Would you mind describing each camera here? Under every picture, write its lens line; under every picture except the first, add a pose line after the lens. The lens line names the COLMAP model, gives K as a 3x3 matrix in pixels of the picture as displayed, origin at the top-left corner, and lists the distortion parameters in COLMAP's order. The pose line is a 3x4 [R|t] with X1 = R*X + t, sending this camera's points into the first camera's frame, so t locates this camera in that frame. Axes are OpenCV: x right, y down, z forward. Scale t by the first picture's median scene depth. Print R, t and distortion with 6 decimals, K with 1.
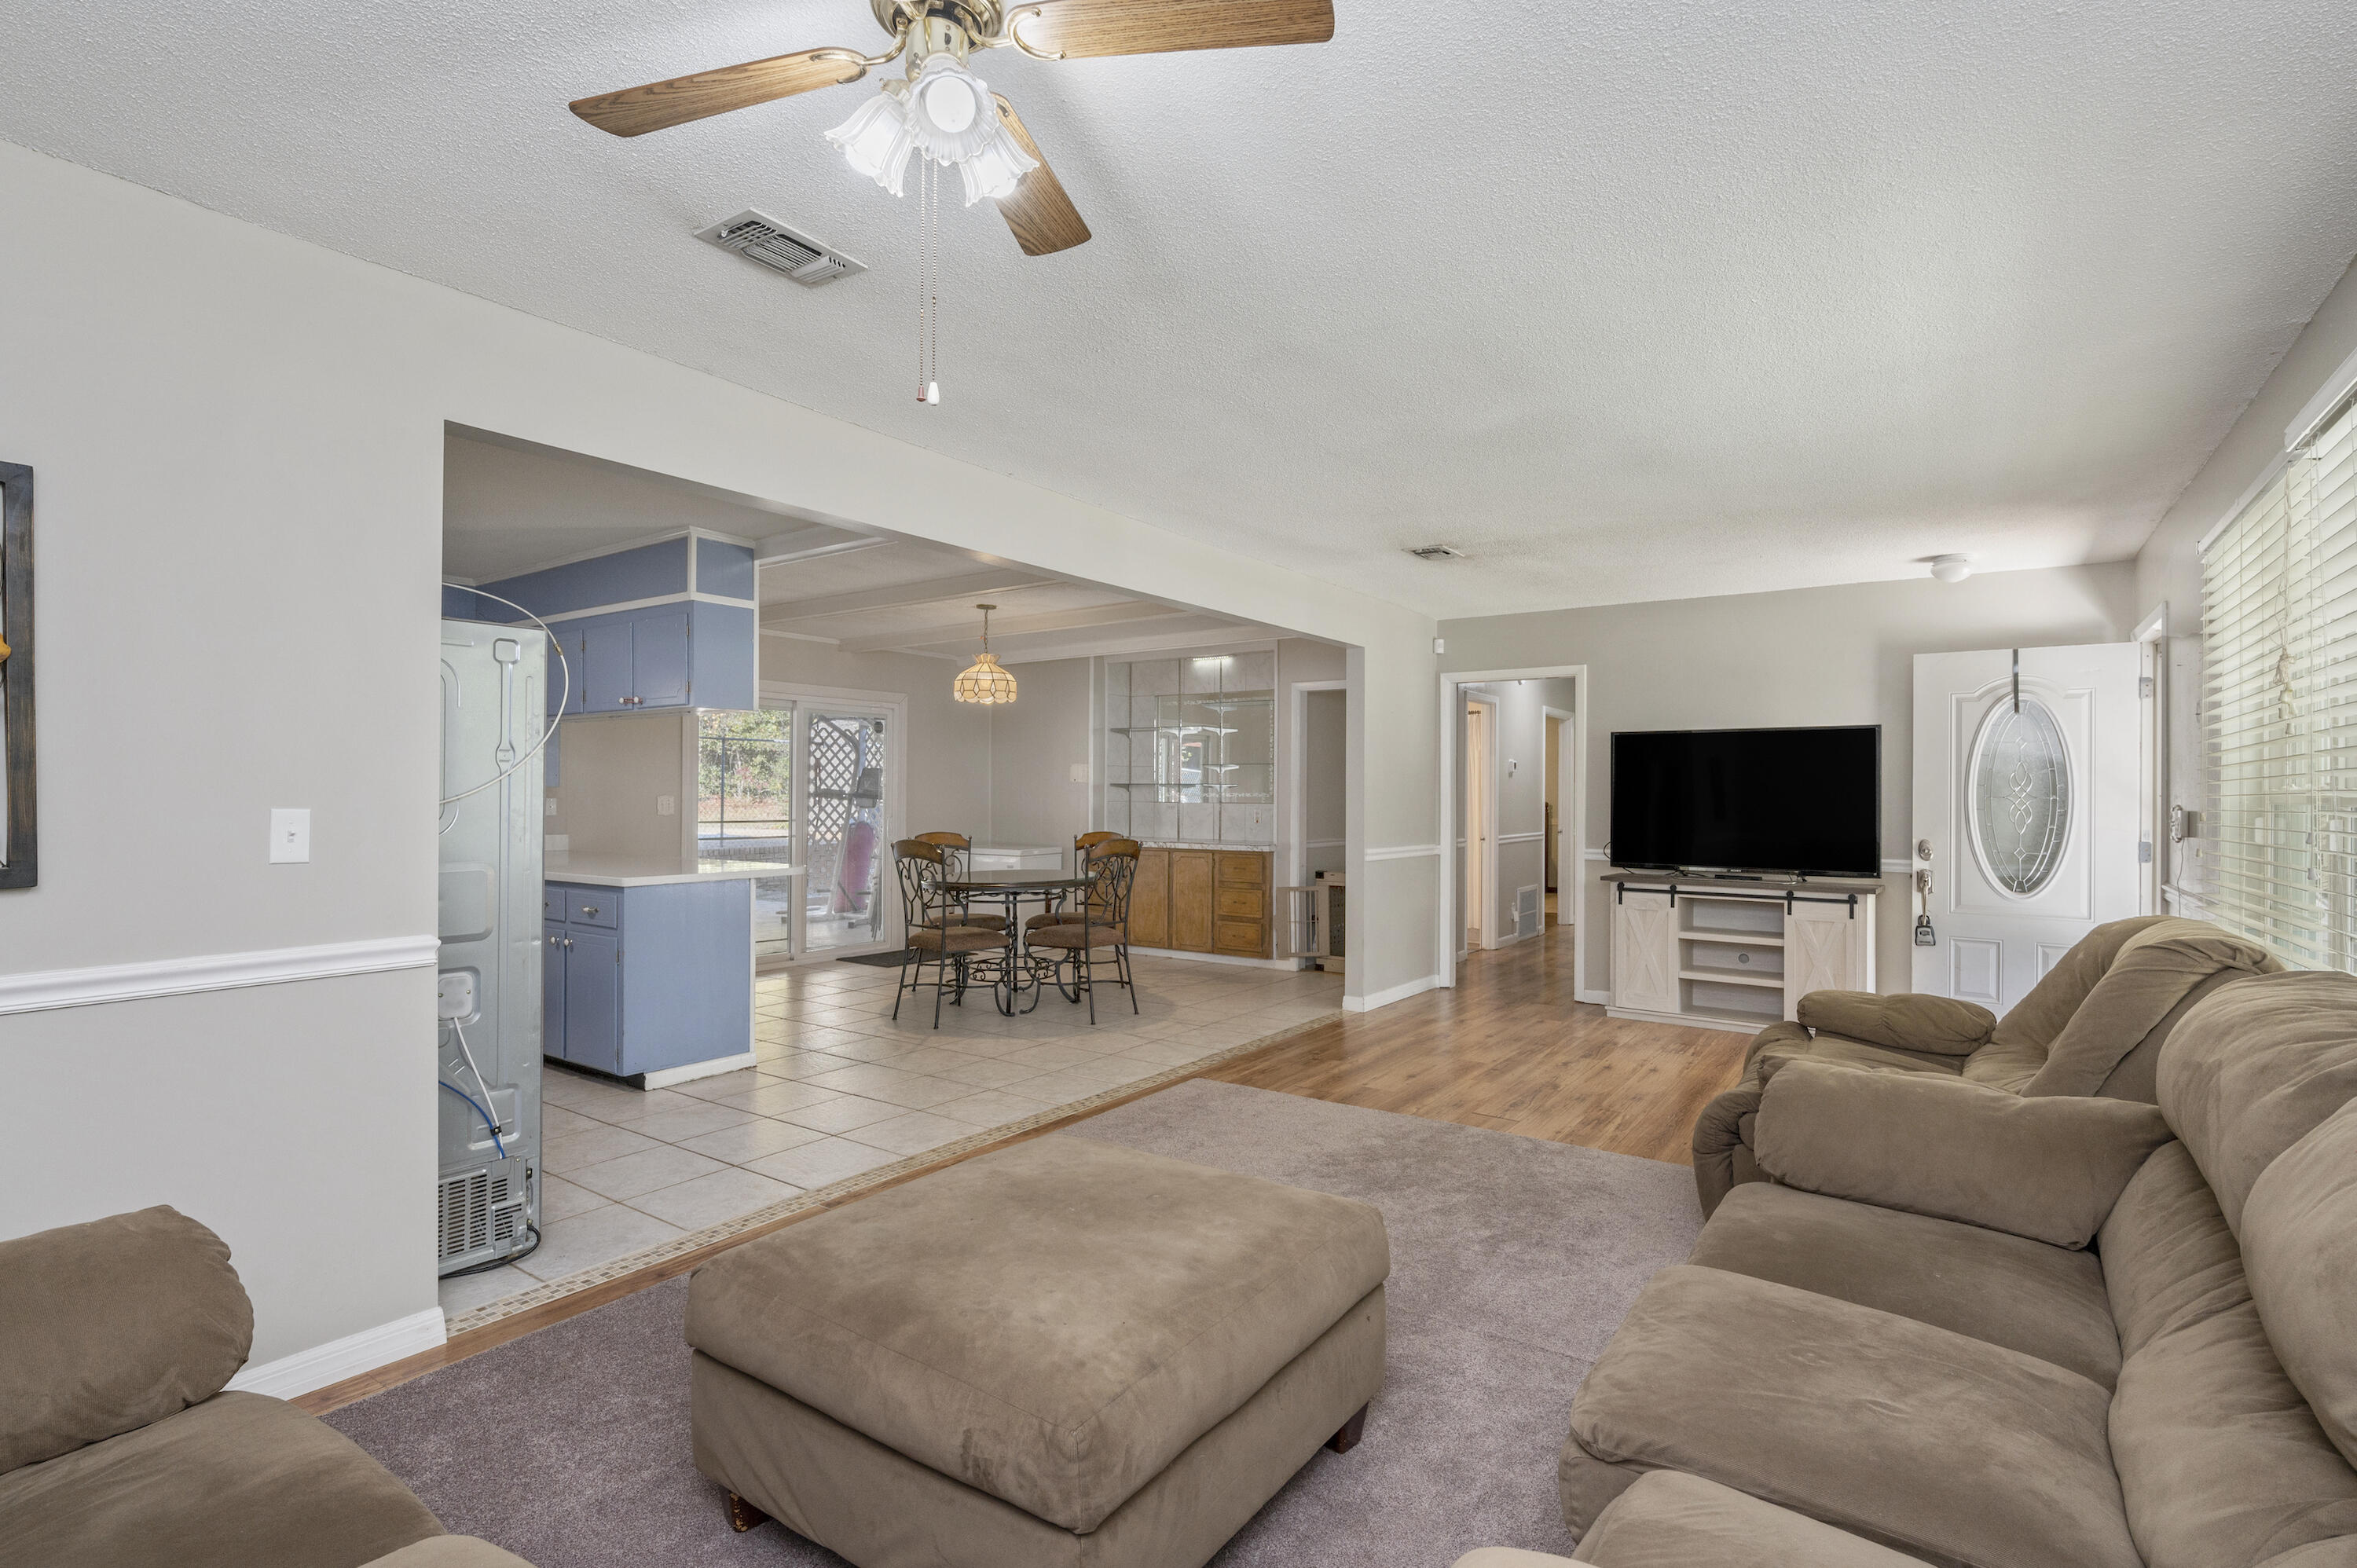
lens RADIAL K [[1109.7, 0, 1178.5], [0, 1109.7, 784.0], [0, 0, 1]] dist [-0.000302, -0.000007]
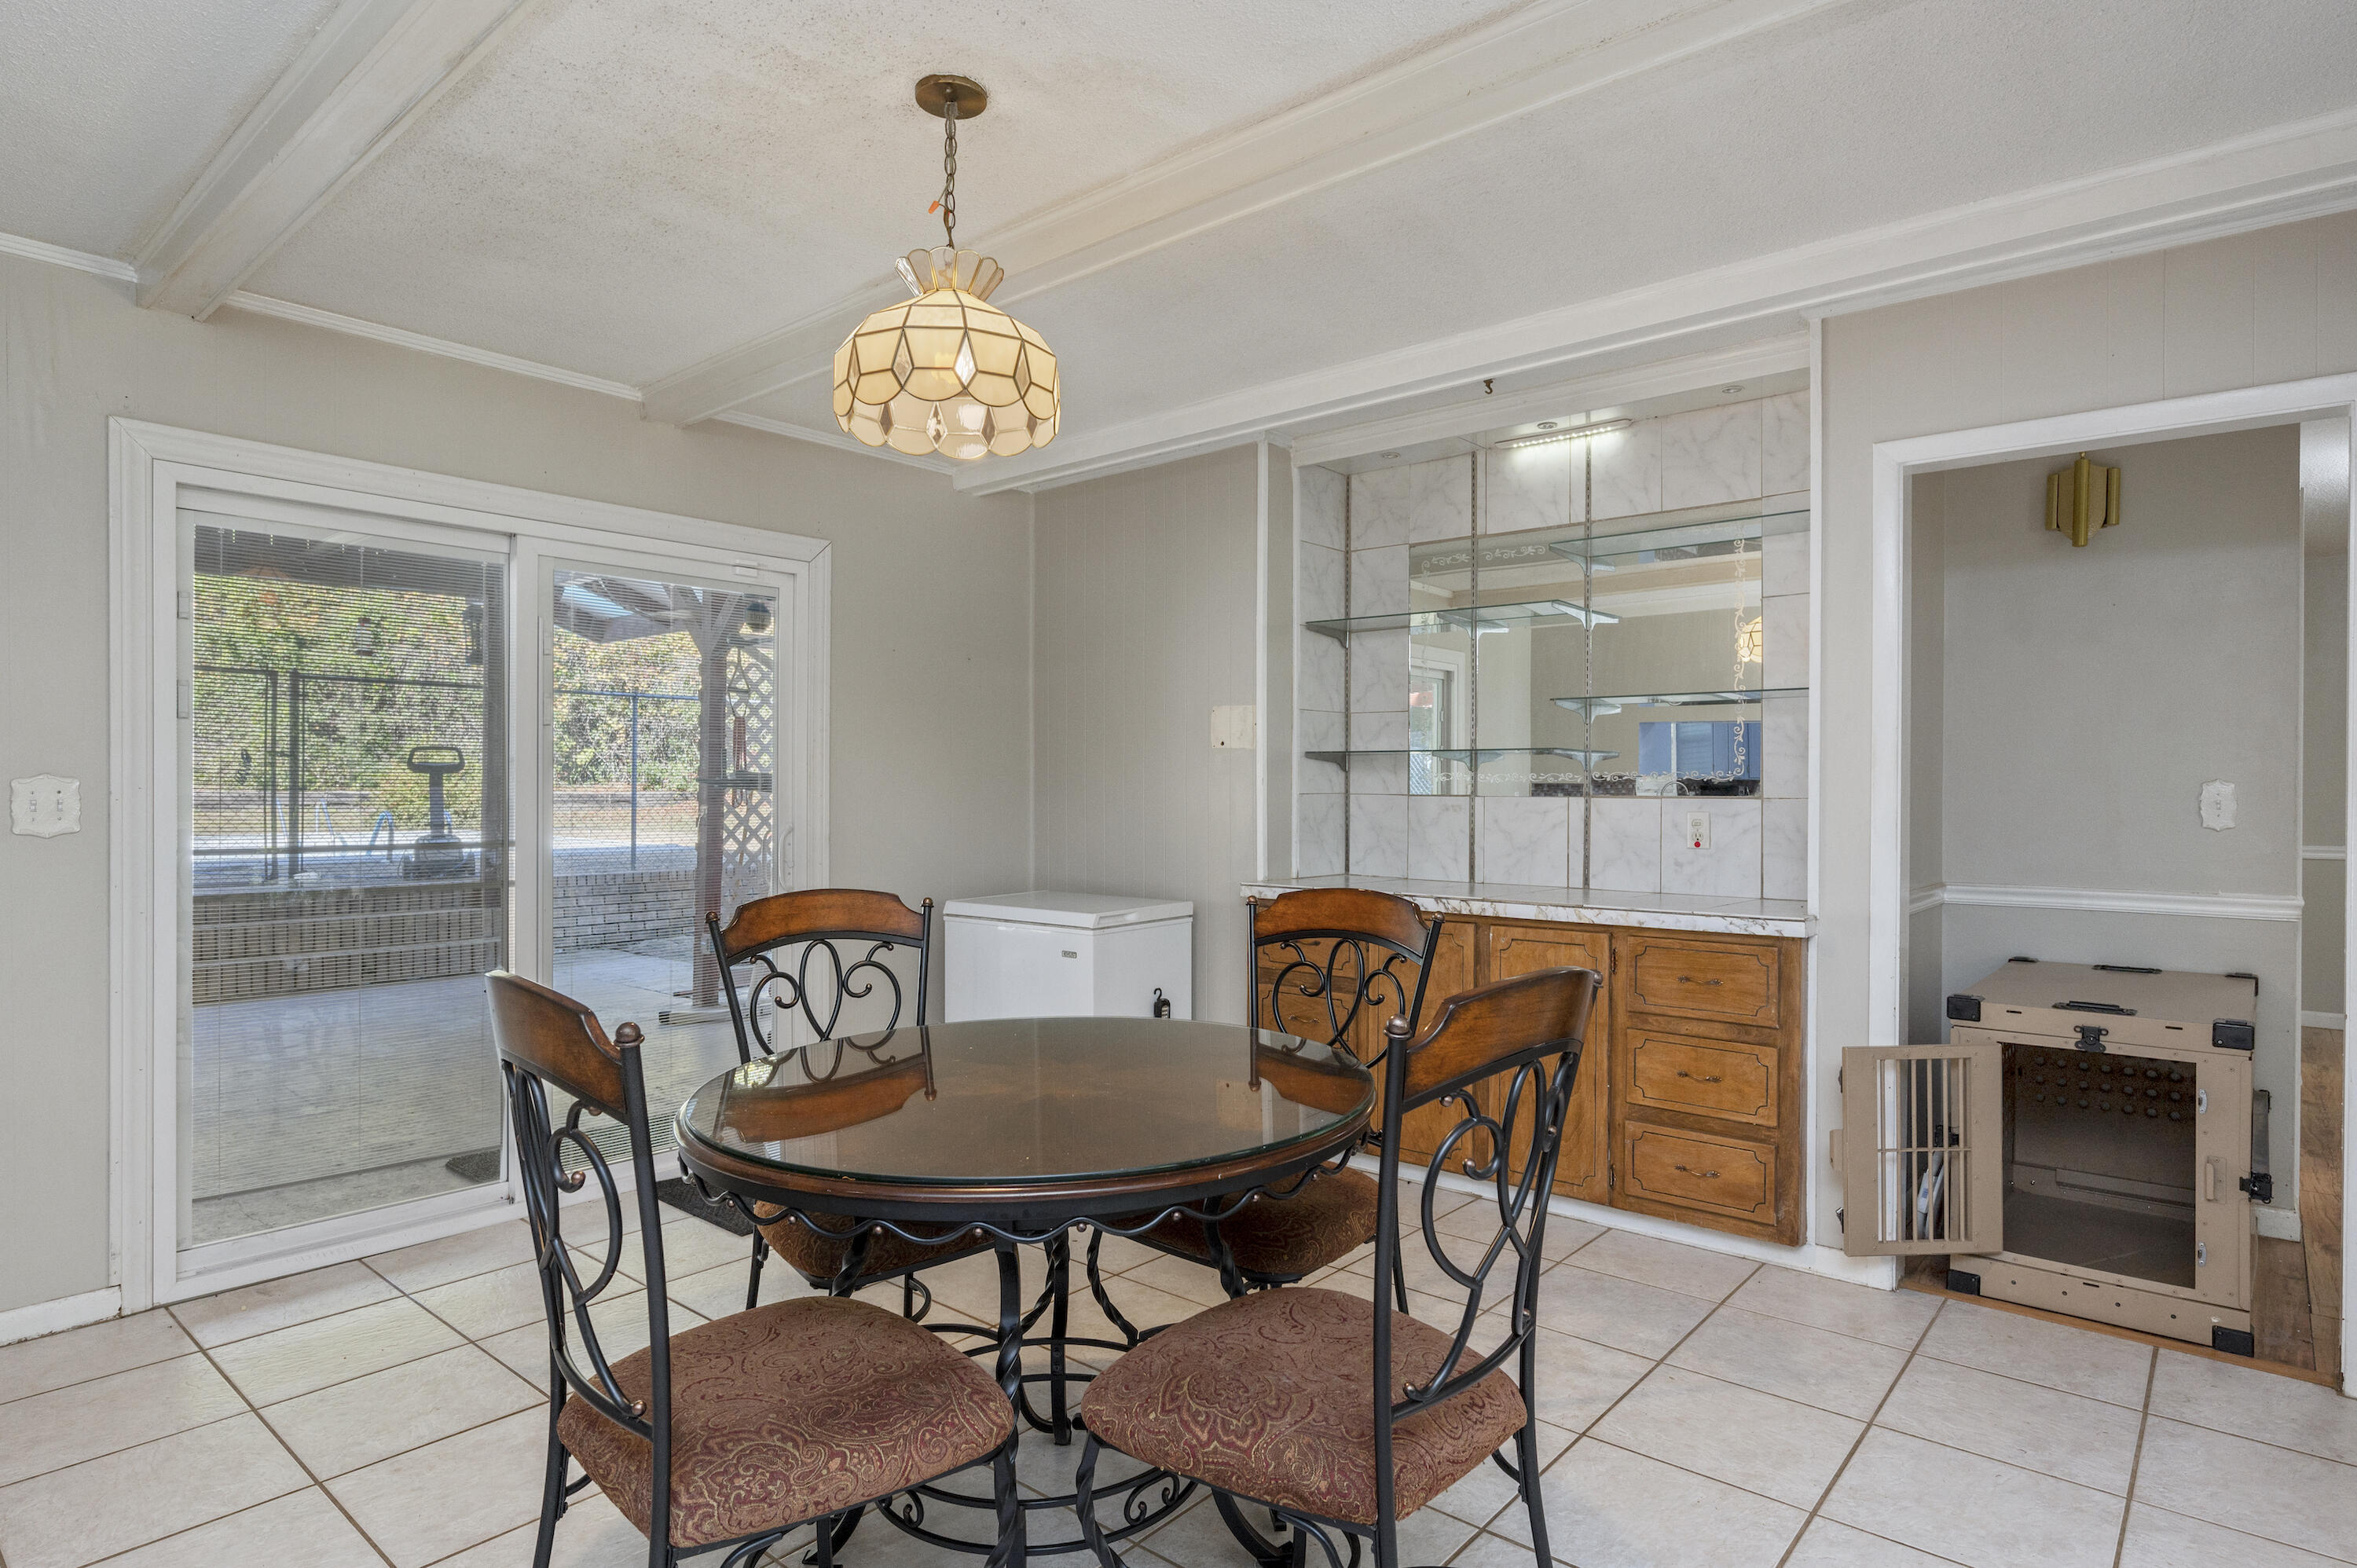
lens RADIAL K [[1285.0, 0, 1178.5], [0, 1285.0, 784.0], [0, 0, 1]] dist [0.002893, -0.000857]
pose [[0.995439, -0.002882, -0.095360, -0.066330], [0.003493, 0.999974, 0.006240, 0.009223], [0.095339, -0.006545, 0.995423, 0.532205]]
